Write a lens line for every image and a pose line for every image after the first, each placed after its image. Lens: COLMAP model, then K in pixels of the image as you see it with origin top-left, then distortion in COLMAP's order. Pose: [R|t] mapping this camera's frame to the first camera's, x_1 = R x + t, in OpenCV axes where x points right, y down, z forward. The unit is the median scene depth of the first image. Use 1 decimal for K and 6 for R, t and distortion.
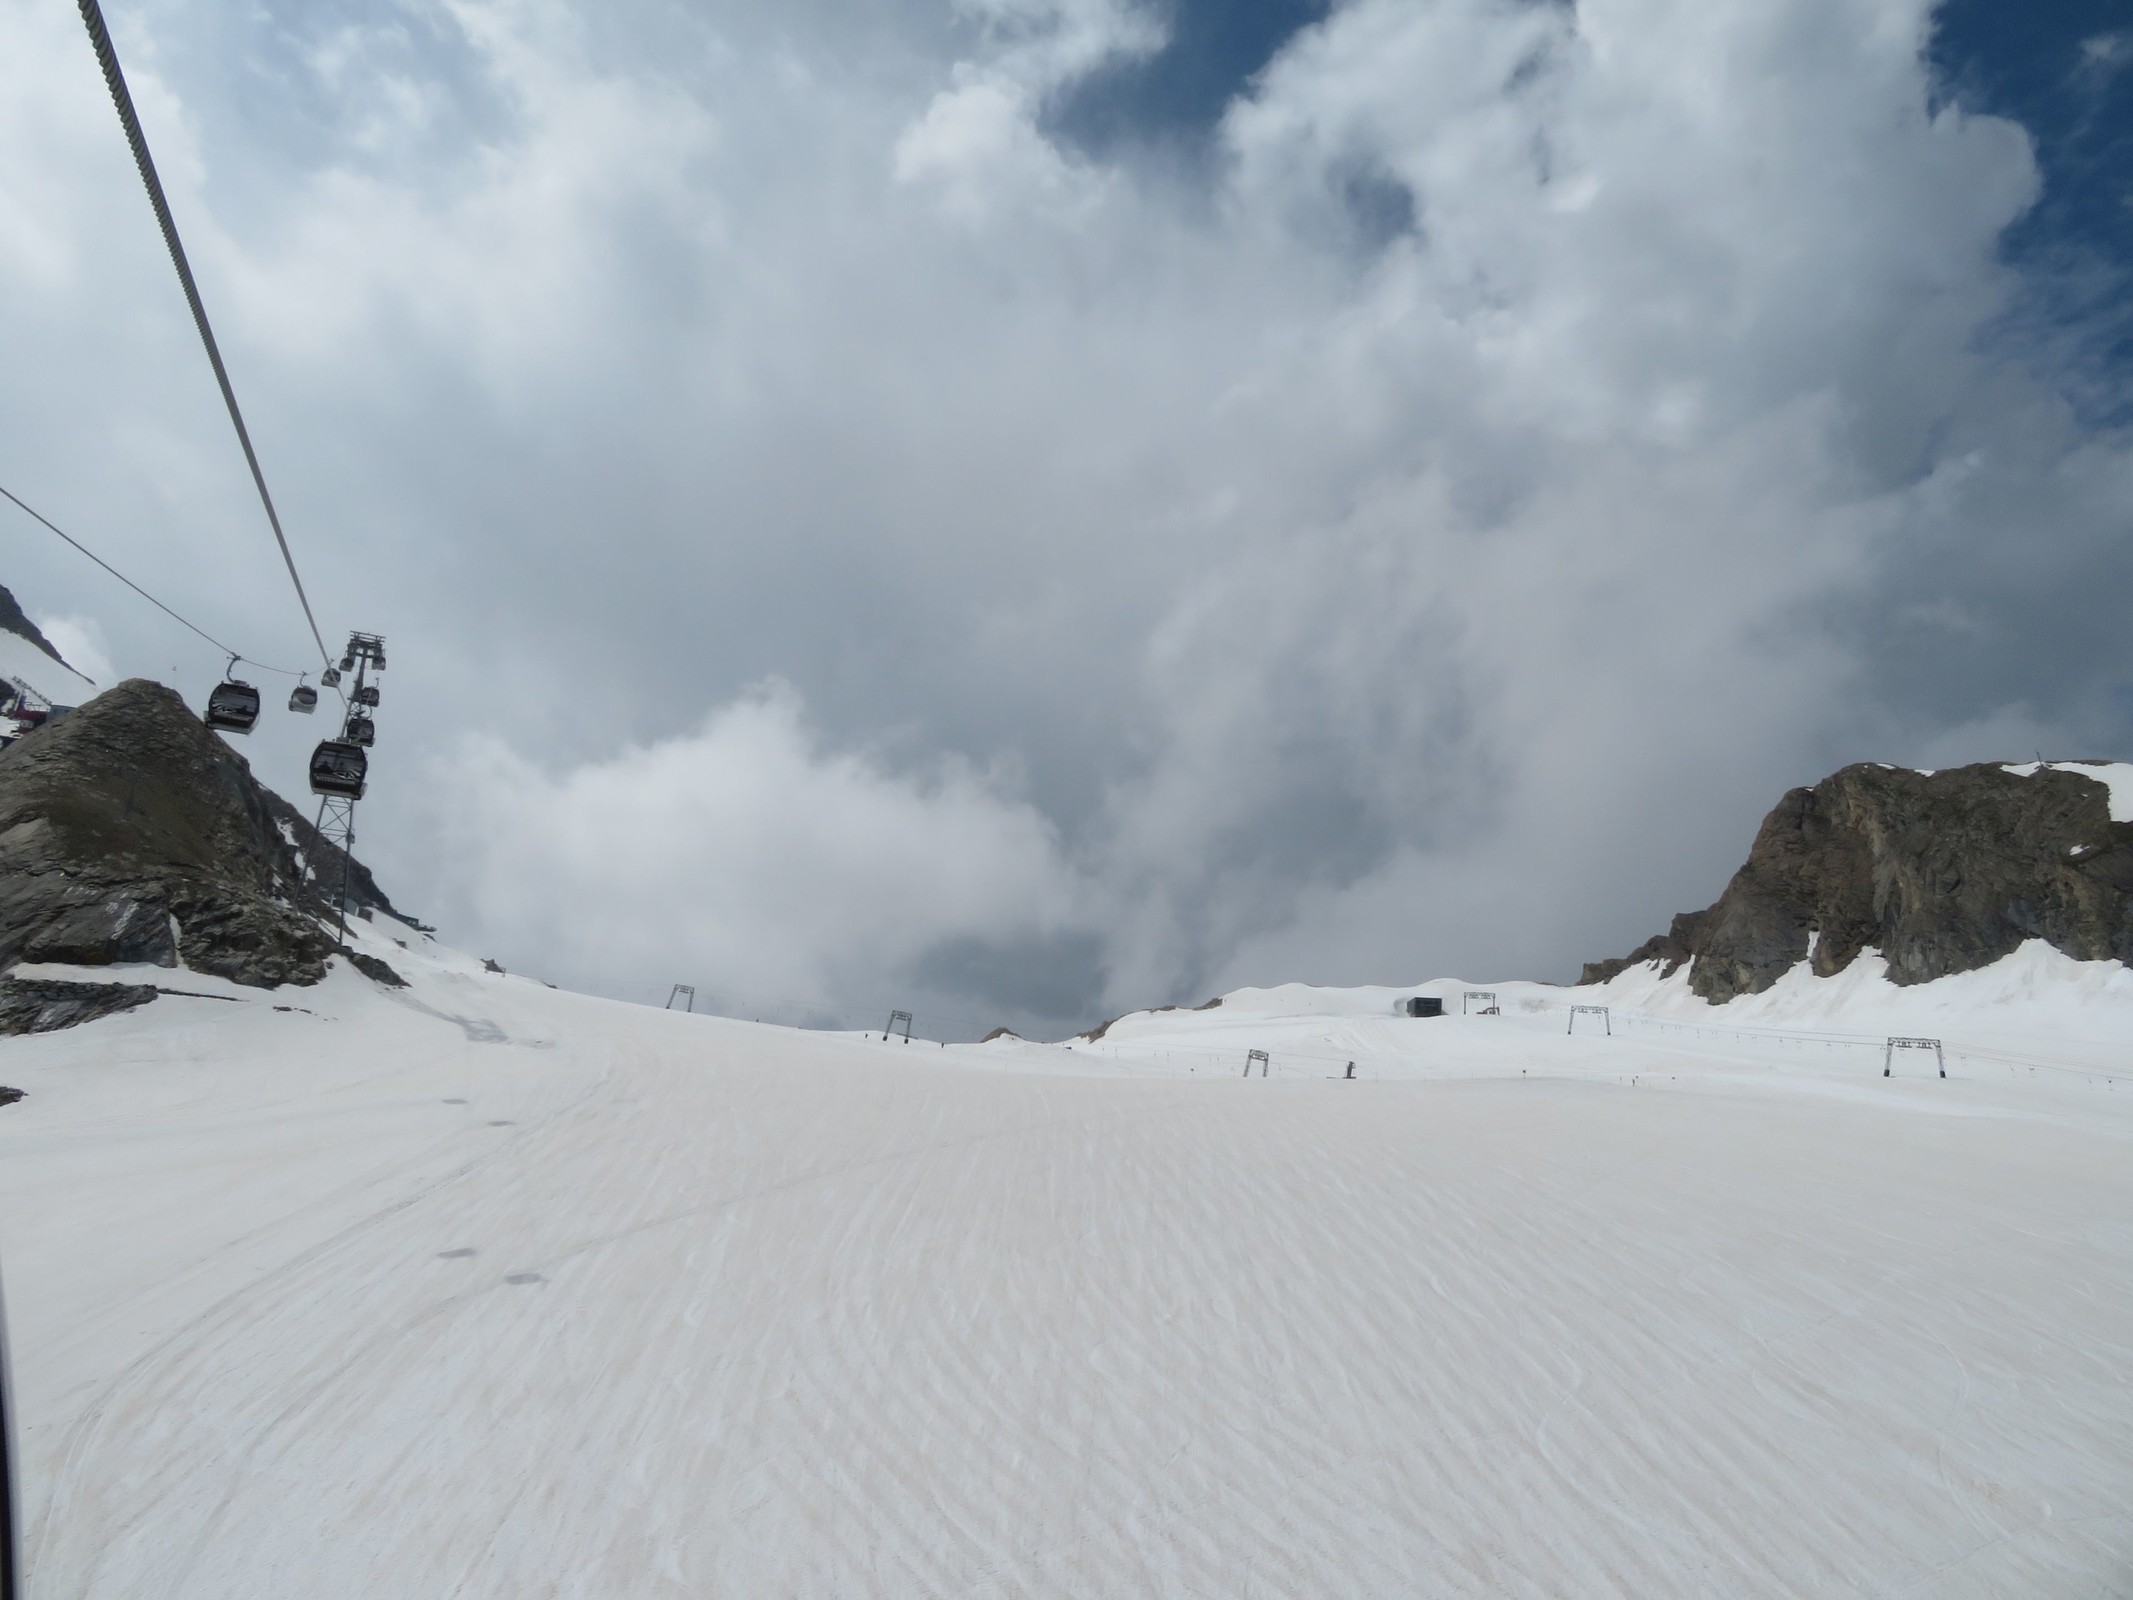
lens RADIAL K [[1518.9, 0, 1066.5], [0, 1518.9, 800.0], [0, 0, 1]] dist [-0.016198, 0.003111]
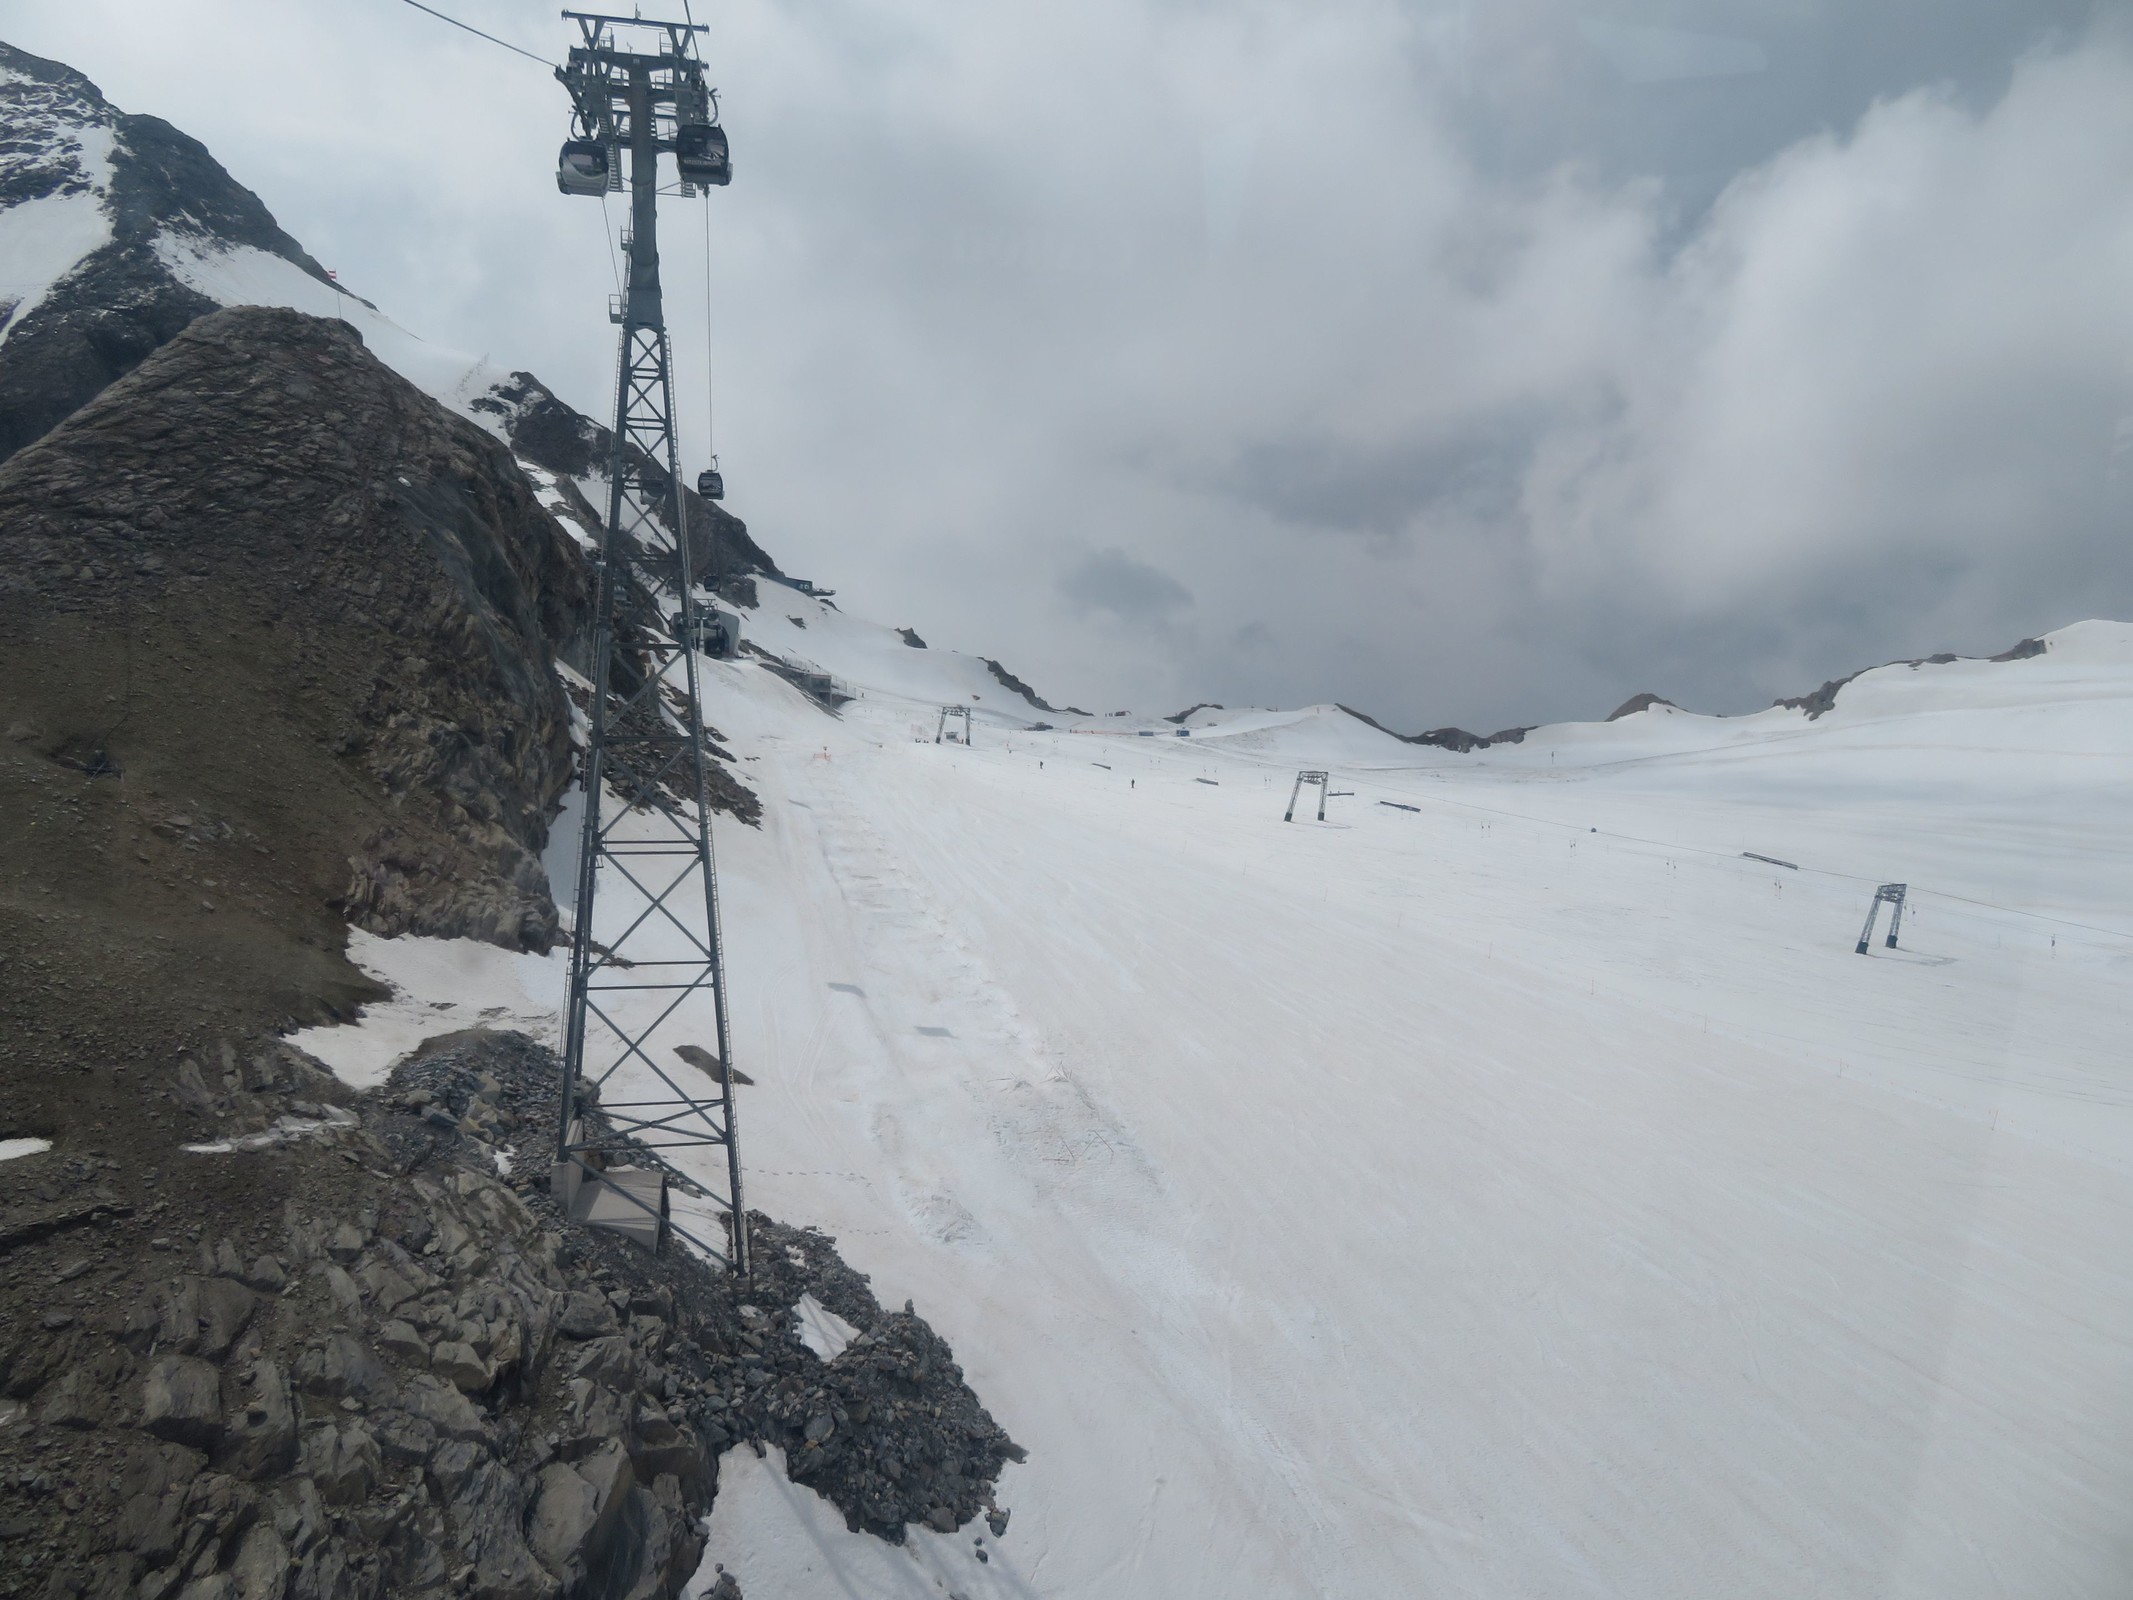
lens RADIAL K [[1499.7, 0, 1066.5], [0, 1499.7, 800.0], [0, 0, 1]] dist [-0.005364, -0.001145]
pose [[0.972426, -0.033660, -0.230771, -0.195733], [0.100988, 0.952718, 0.286584, -0.031009], [0.210213, -0.301987, 0.929846, 0.429667]]
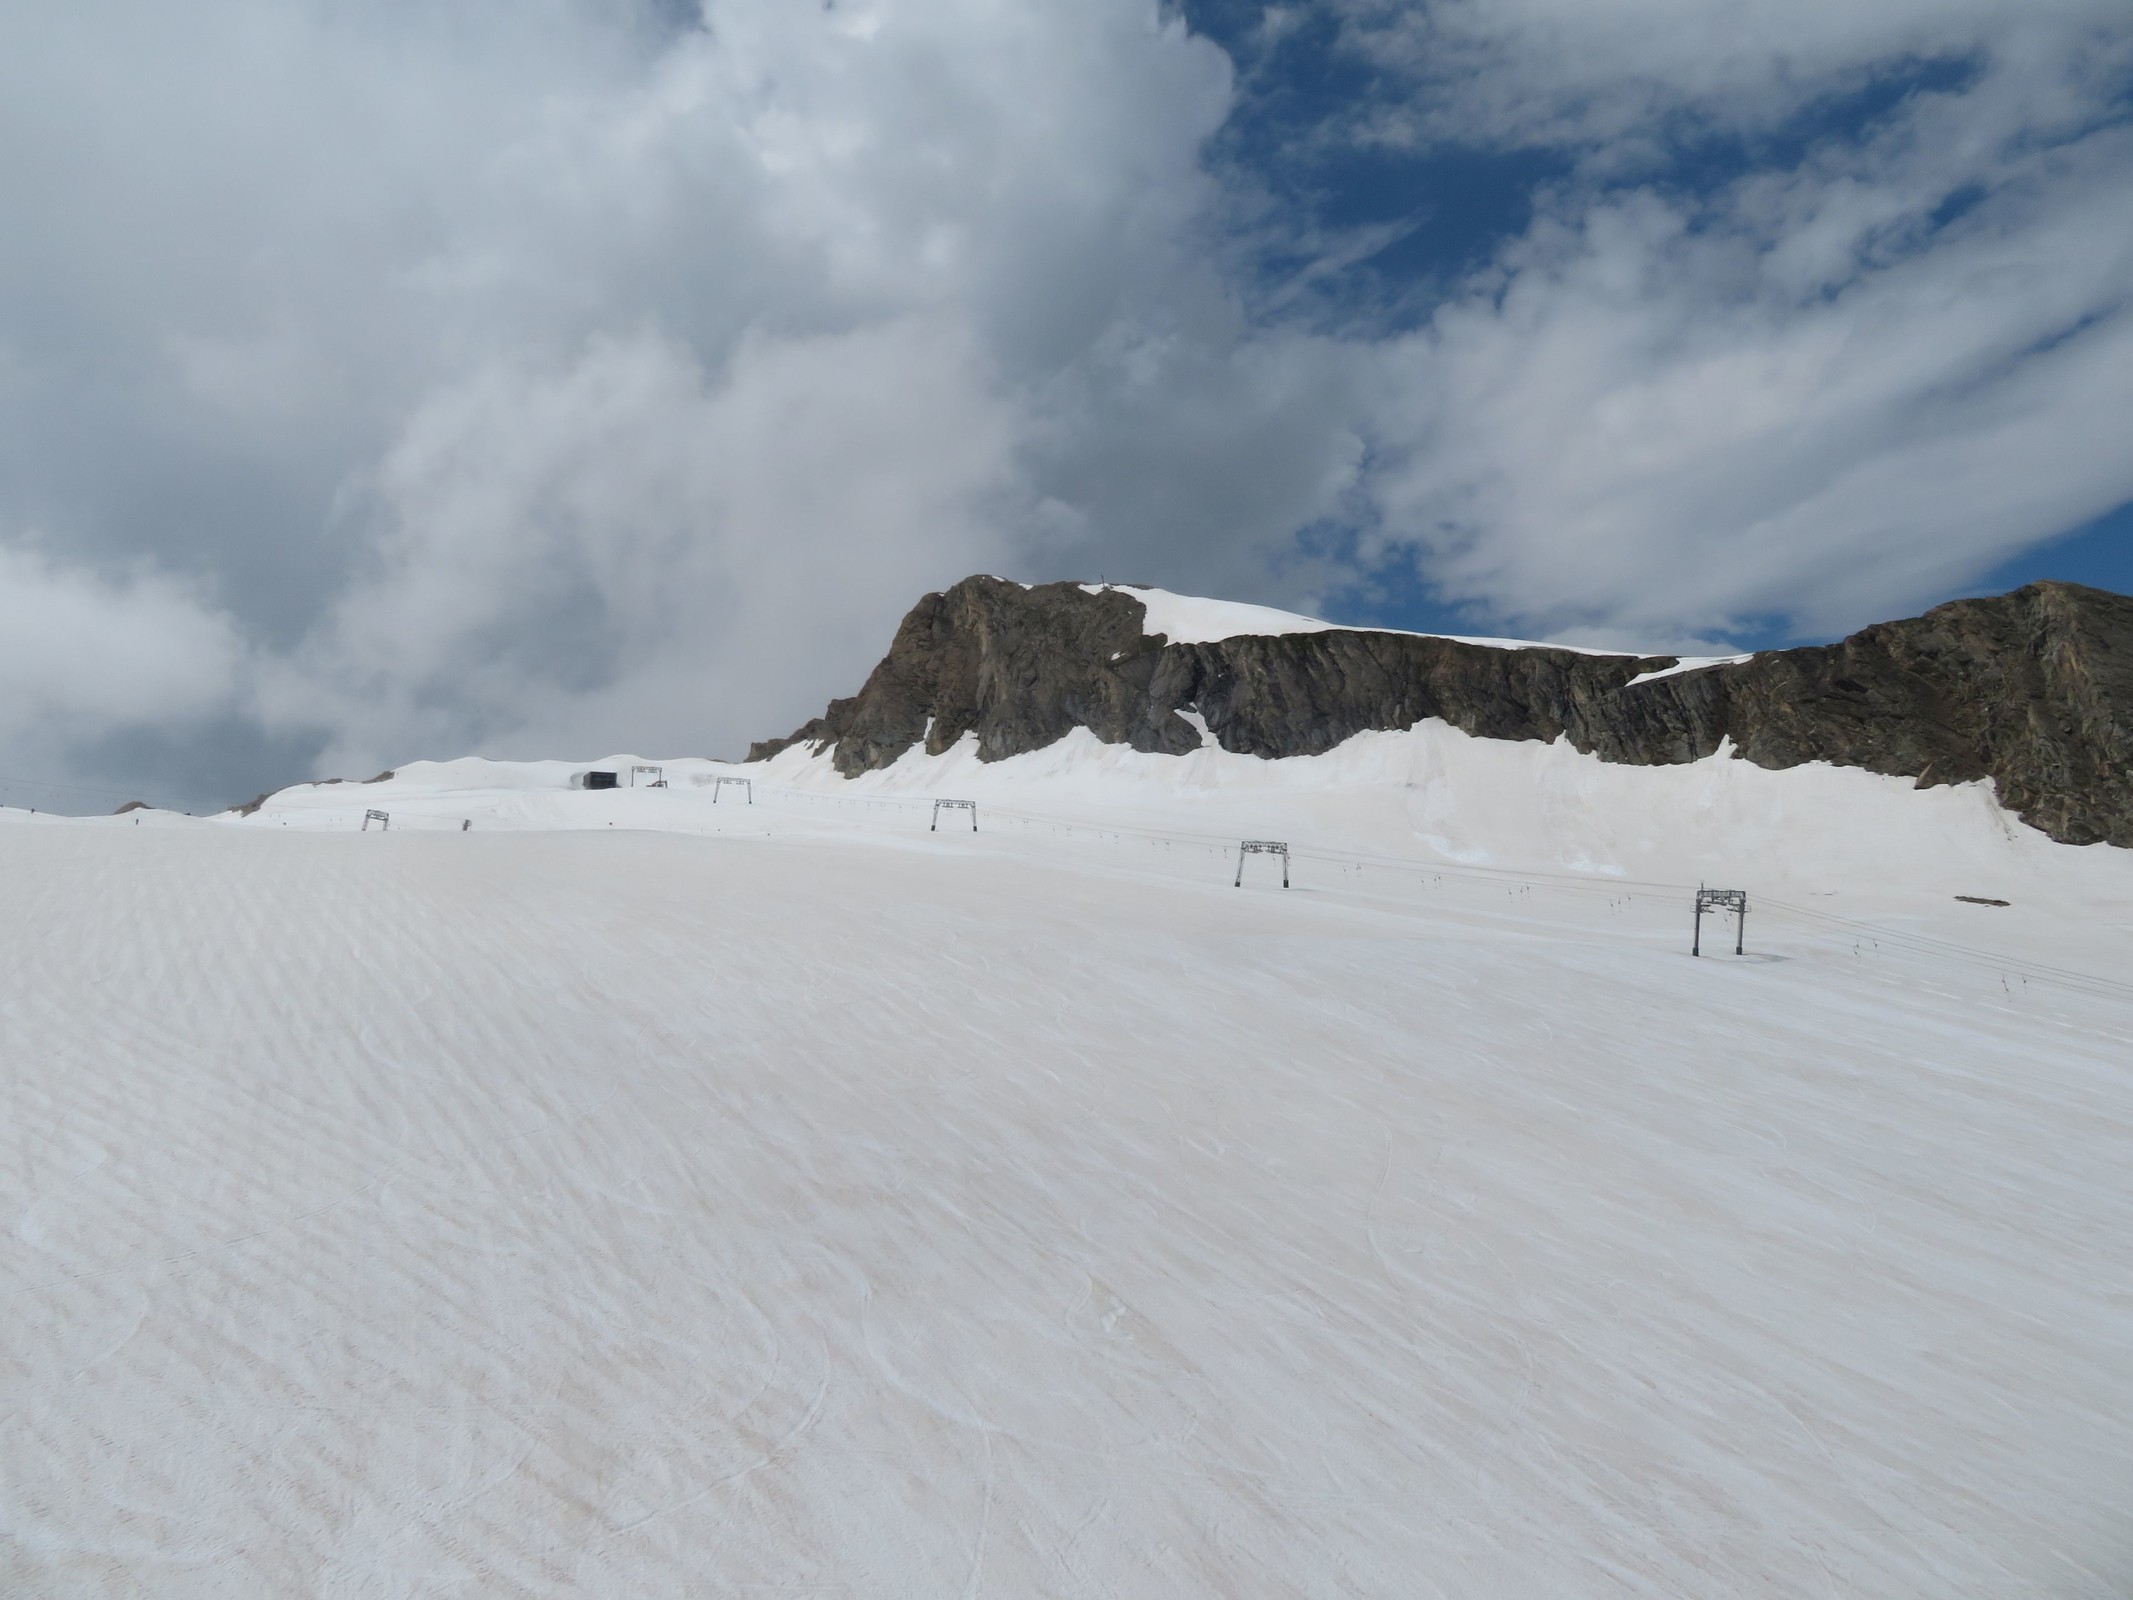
lens RADIAL K [[1518.9, 0, 1066.5], [0, 1518.9, 800.0], [0, 0, 1]] dist [-0.016198, 0.003111]
pose [[0.884238, 0.000778, 0.467037, 0.039111], [-0.065894, 0.990203, 0.123107, -0.000877], [-0.462365, -0.139631, 0.875626, -0.084325]]
